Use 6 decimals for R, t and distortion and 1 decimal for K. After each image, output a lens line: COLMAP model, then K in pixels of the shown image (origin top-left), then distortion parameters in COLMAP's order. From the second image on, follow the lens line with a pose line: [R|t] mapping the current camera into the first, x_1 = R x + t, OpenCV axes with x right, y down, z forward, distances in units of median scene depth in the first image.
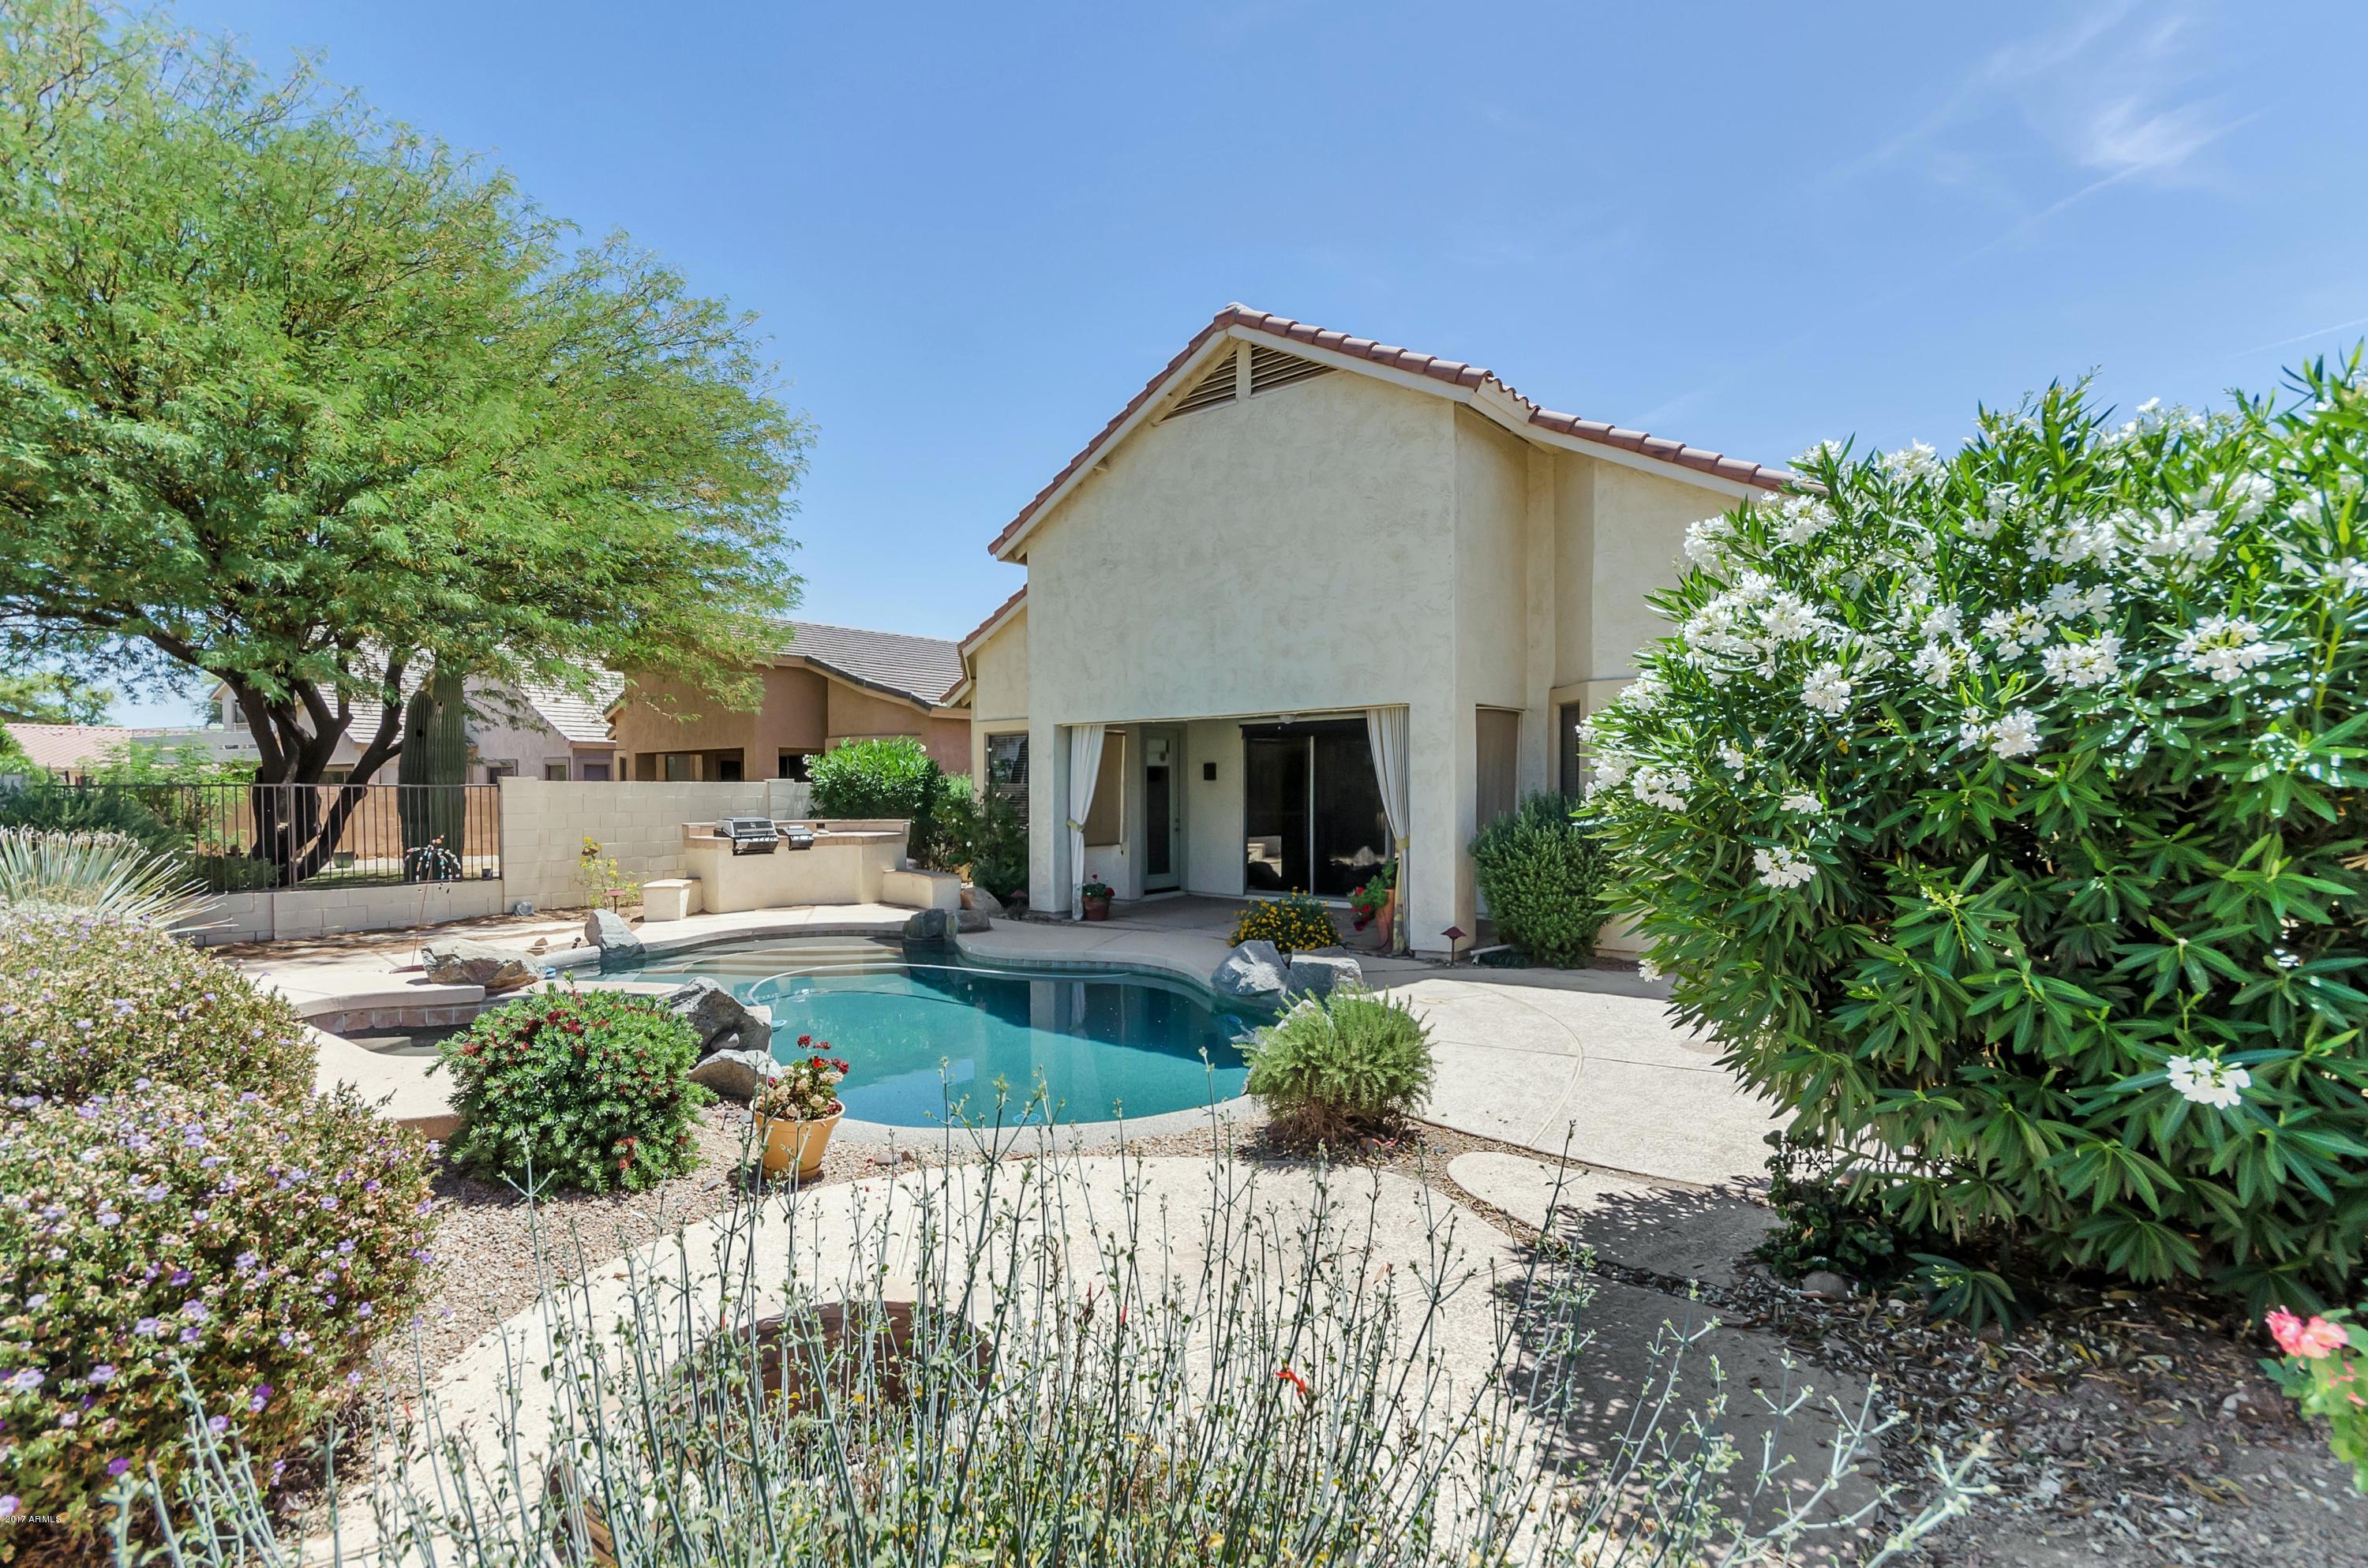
lens RADIAL K [[1076.7, 0, 1188.1], [0, 1076.7, 780.4], [0, 0, 1]] dist [0.005821, 0.000562]
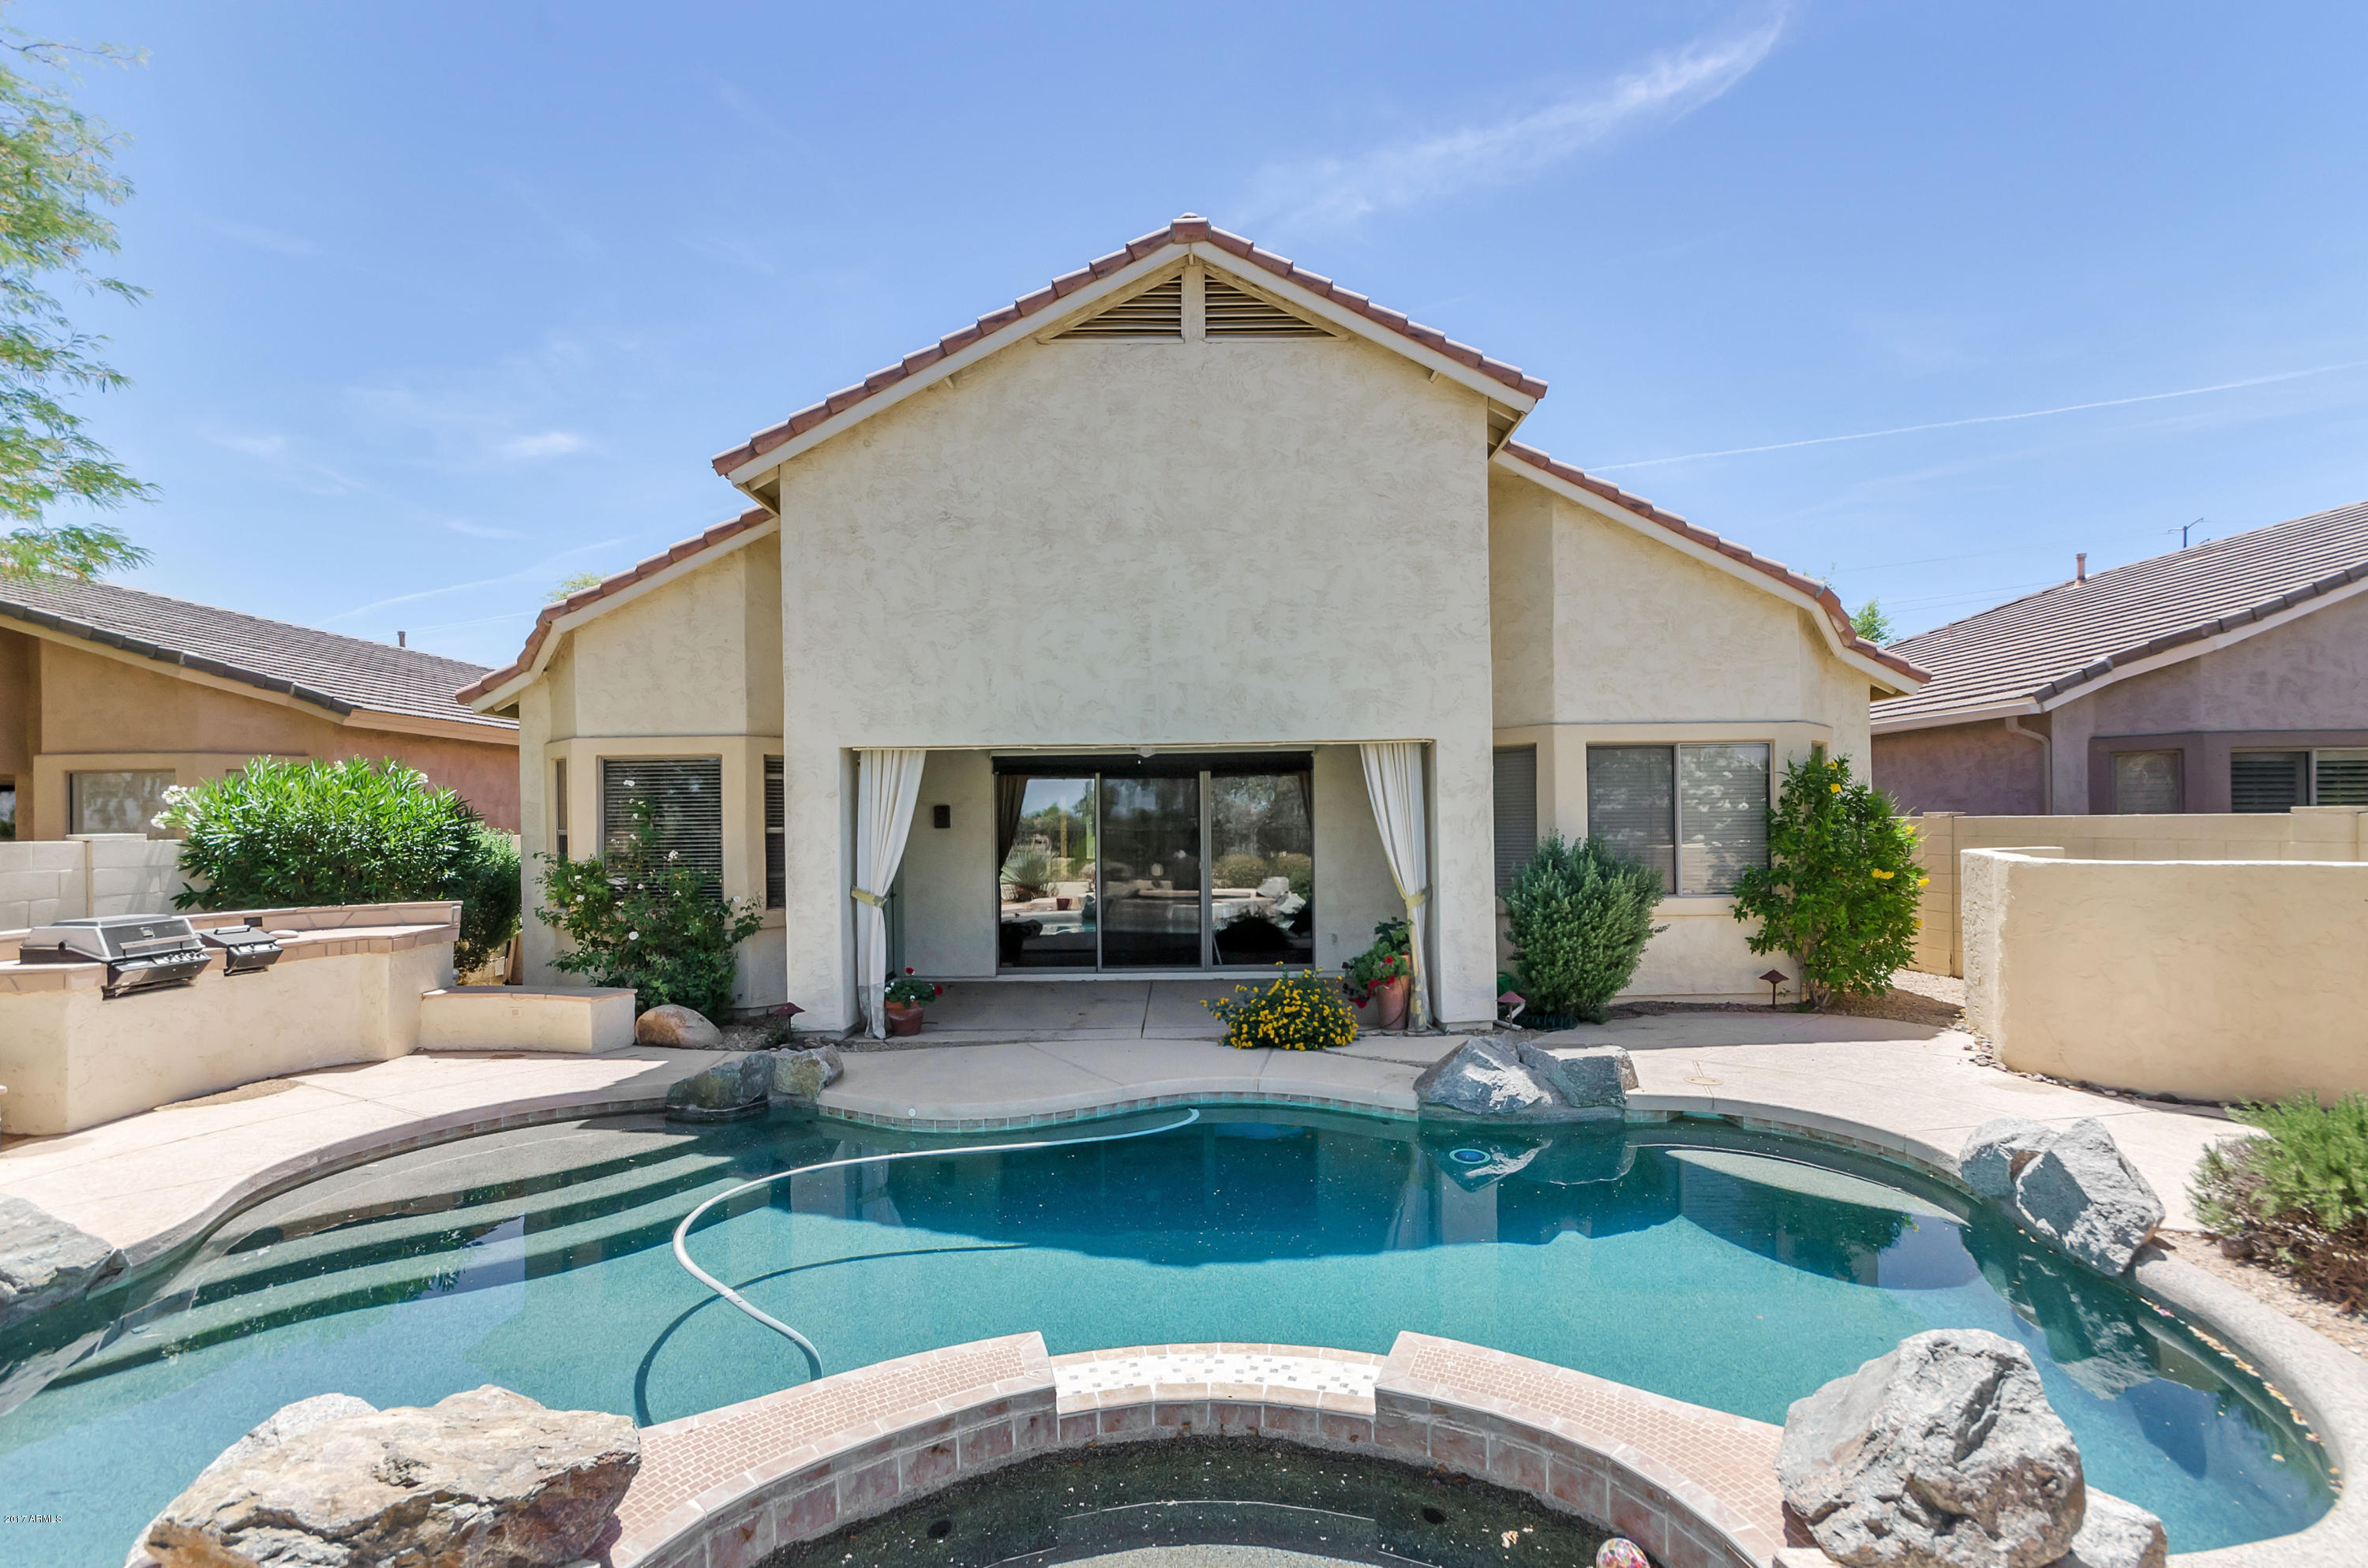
lens RADIAL K [[1076.7, 0, 1184.1], [0, 1076.7, 797.2], [0, 0, 1]] dist [0.005821, 0.000562]
pose [[0.767058, 0.005746, 0.641552, -0.443526], [0.006501, 0.999839, -0.016729, -0.009412], [-0.641545, 0.017003, 0.766897, 0.402475]]
